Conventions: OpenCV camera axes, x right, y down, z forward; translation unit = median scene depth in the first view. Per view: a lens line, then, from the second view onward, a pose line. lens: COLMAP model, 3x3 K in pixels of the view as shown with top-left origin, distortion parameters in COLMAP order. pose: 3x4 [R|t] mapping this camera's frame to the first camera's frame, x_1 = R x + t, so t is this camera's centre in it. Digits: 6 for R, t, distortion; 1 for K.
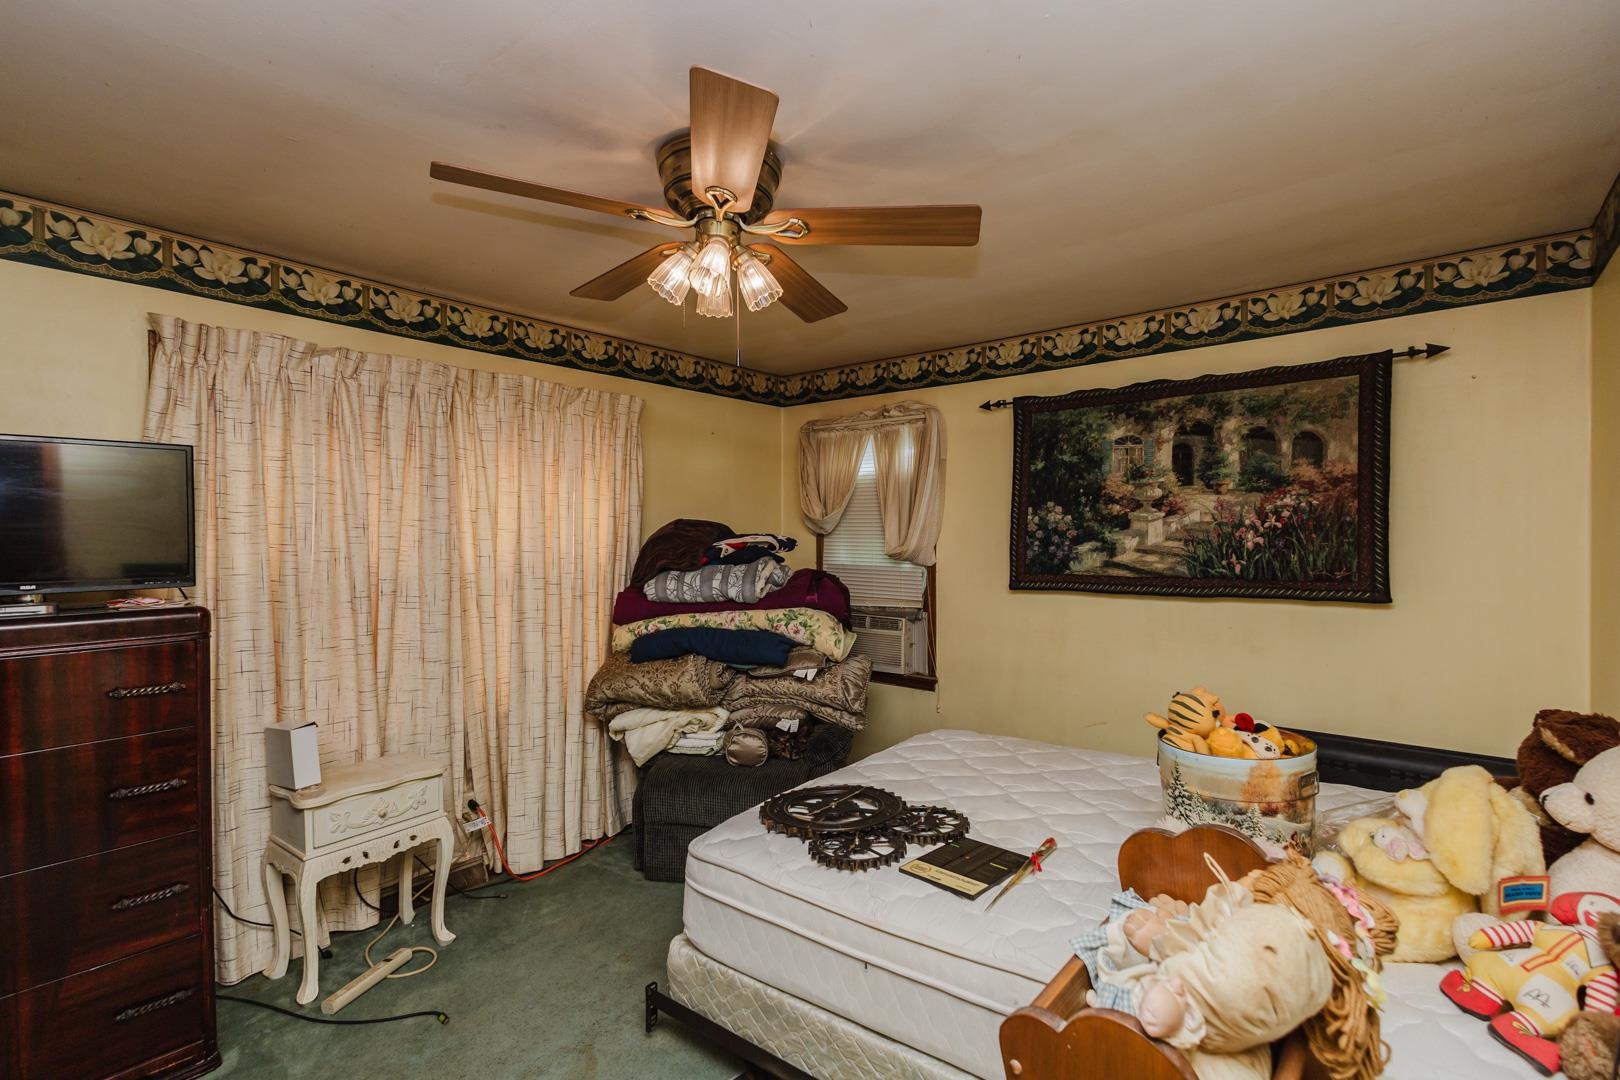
lens RADIAL K [[766.2, 0, 812.6], [0, 766.2, 540.6], [0, 0, 1]] dist [0.010628, -0.002051]
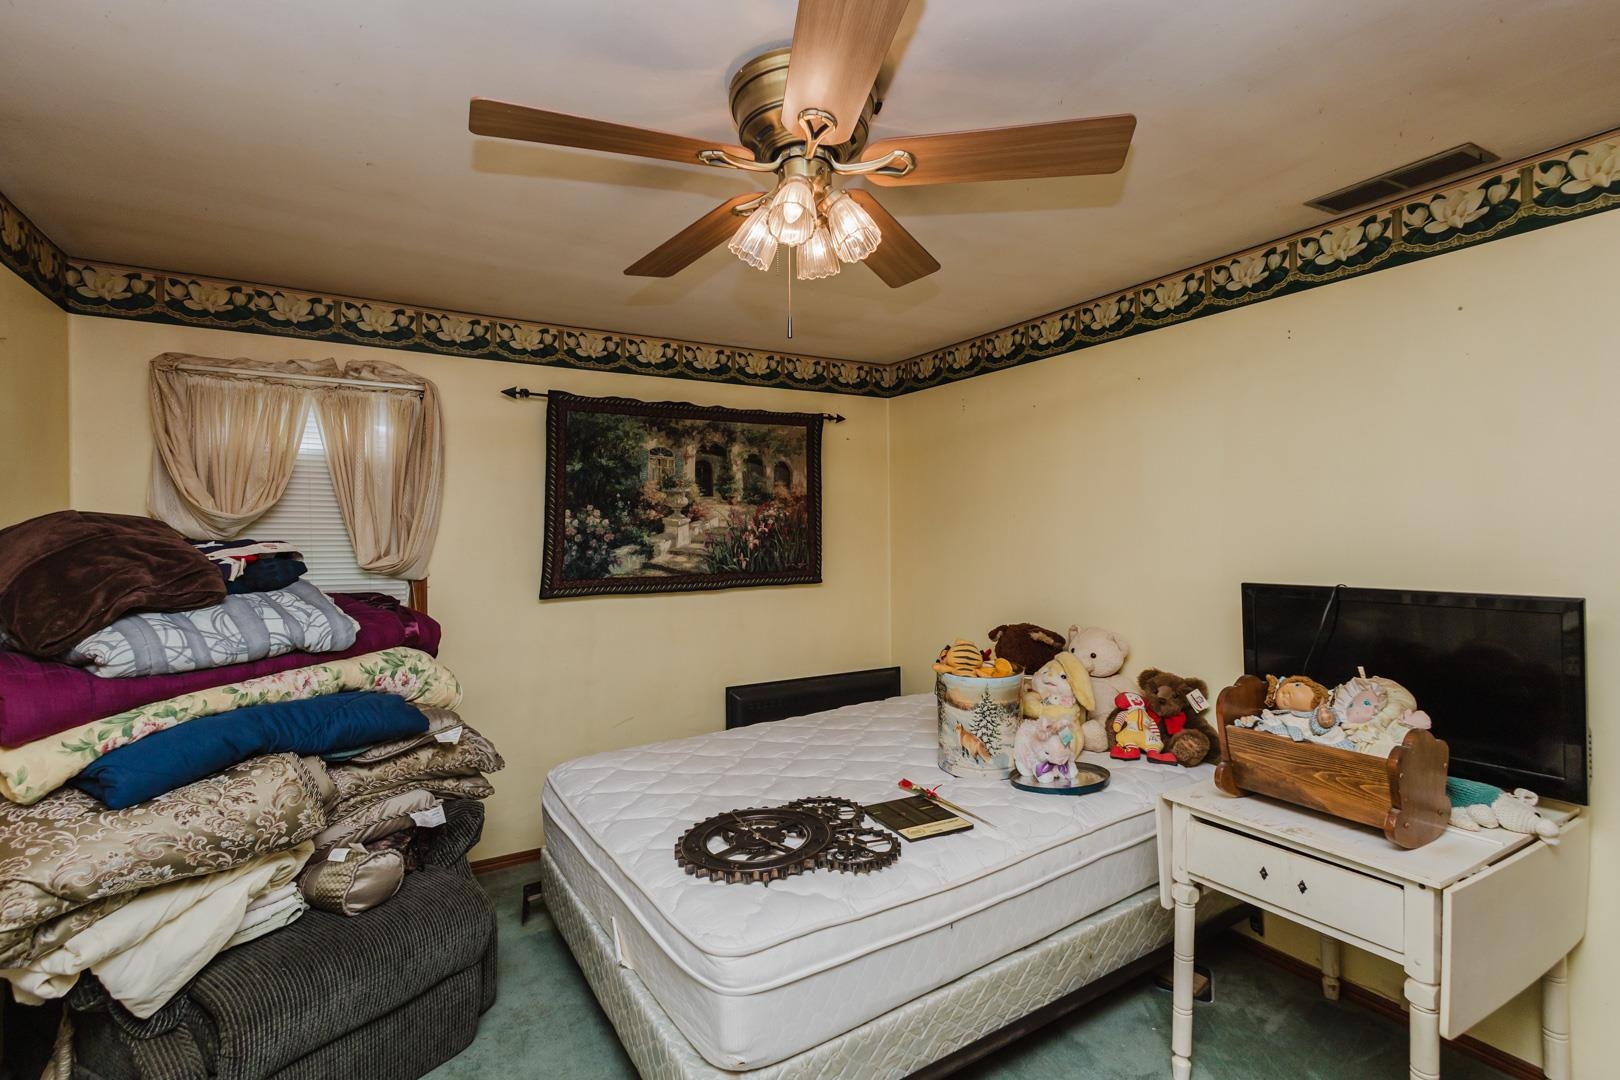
lens RADIAL K [[766.2, 0, 812.6], [0, 766.2, 540.6], [0, 0, 1]] dist [0.010628, -0.002051]
pose [[0.330570, -0.005572, 0.943765, -0.558511], [0.016116, 0.999870, 0.000258, -0.000977], [-0.943644, 0.015125, 0.330617, 0.444026]]
